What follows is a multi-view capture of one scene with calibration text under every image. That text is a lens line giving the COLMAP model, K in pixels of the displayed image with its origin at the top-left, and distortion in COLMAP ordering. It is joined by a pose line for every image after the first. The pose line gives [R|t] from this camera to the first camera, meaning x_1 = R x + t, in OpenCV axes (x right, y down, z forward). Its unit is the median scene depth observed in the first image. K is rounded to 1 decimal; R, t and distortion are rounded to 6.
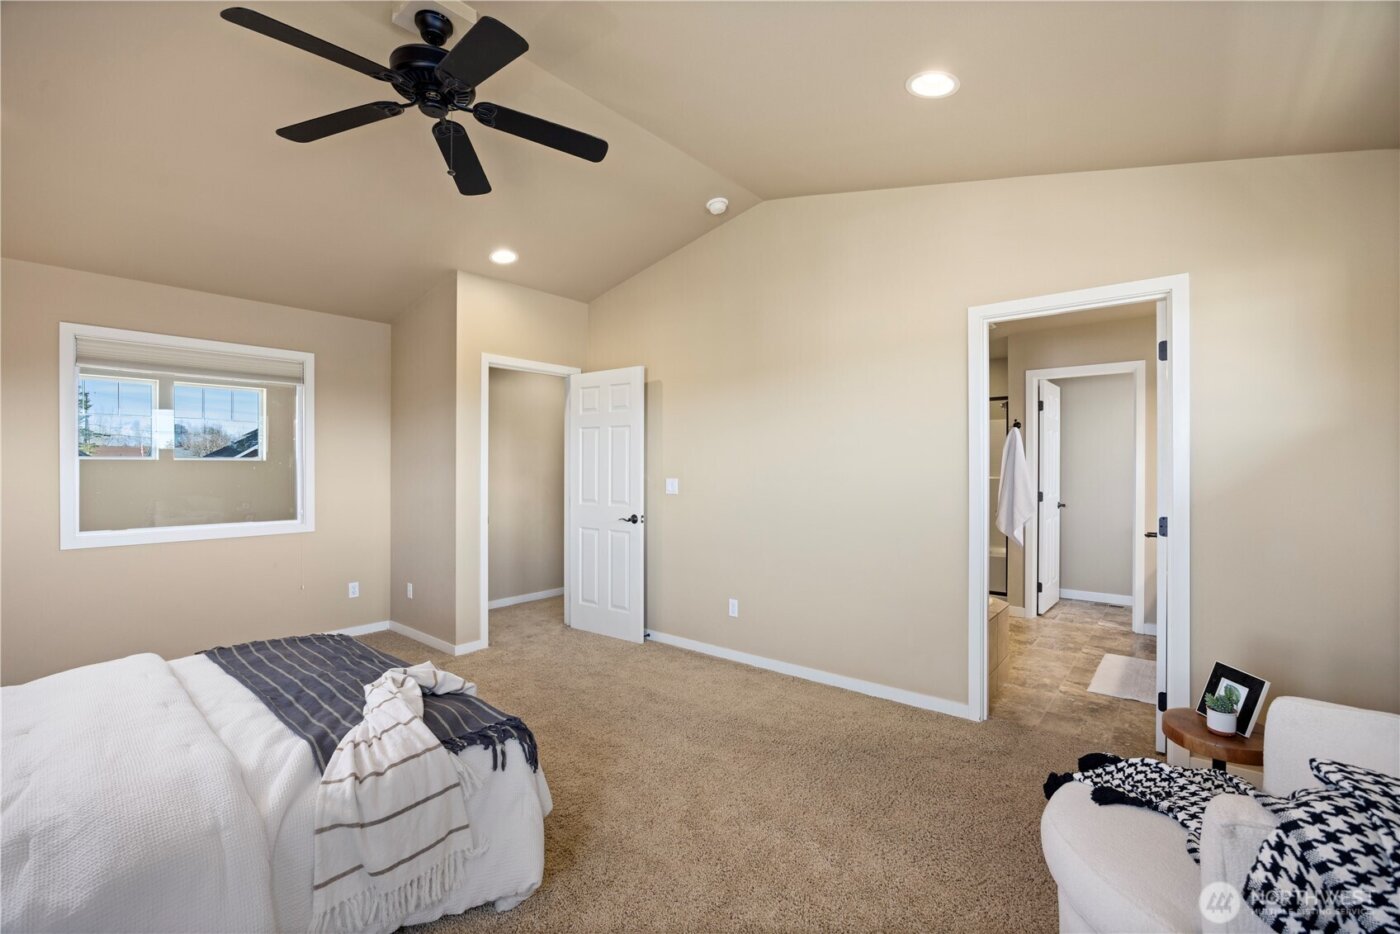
lens RADIAL K [[610.7, 0, 700.0], [0, 610.7, 467.0], [0, 0, 1]] dist [-0.001069, -0.000070]
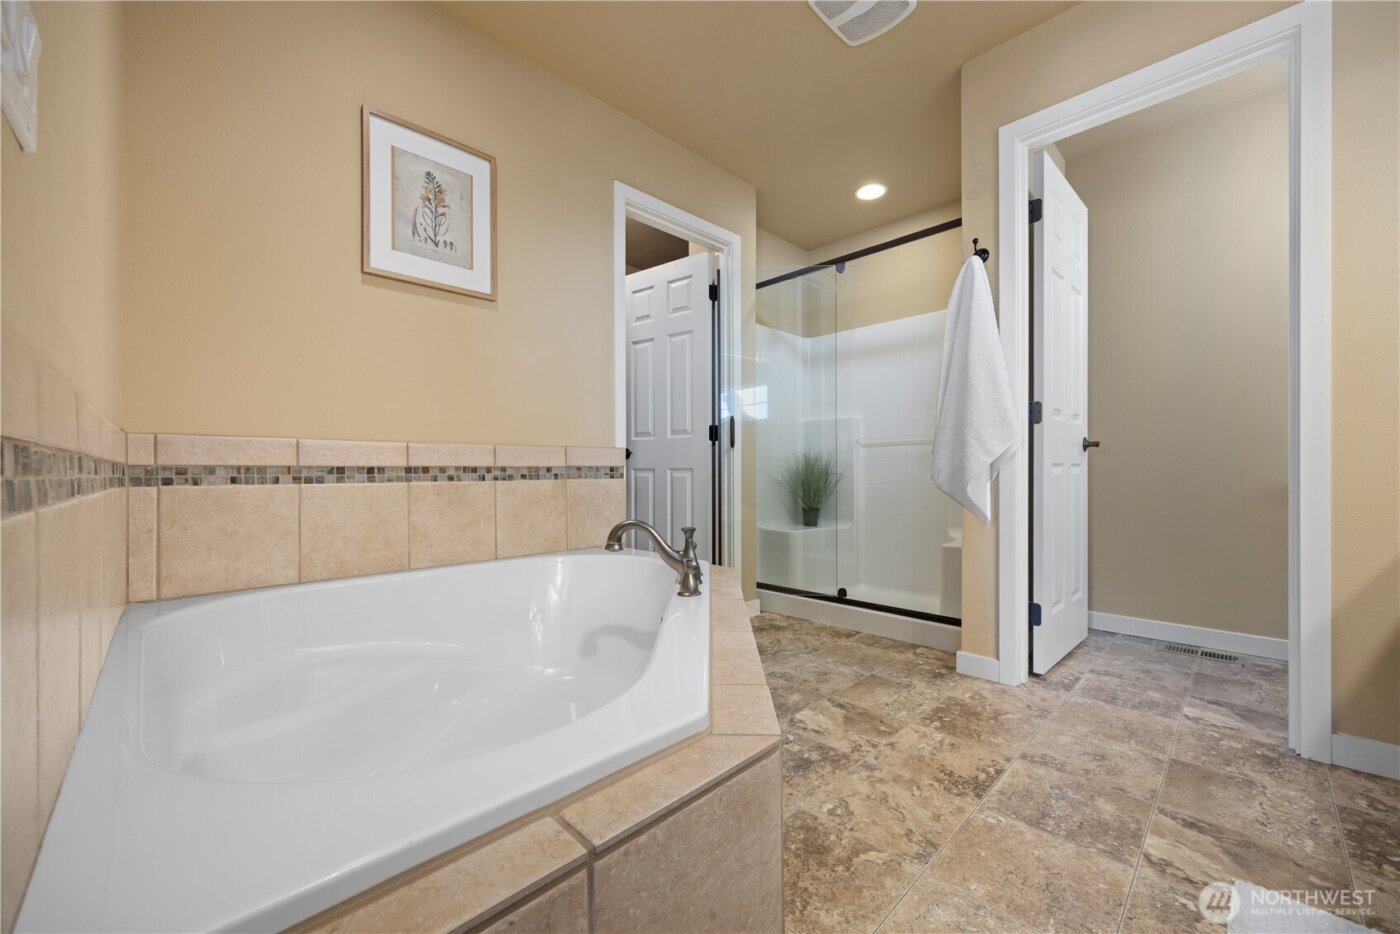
lens RADIAL K [[547.9, 0, 685.0], [0, 547.9, 467.5], [0, 0, 1]] dist [0.002379, 0.000142]
pose [[0.991954, -0.002078, -0.126581, 0.356588], [0.001614, 0.999992, -0.003769, 0.091012], [0.126588, 0.003535, 0.991949, 0.573429]]
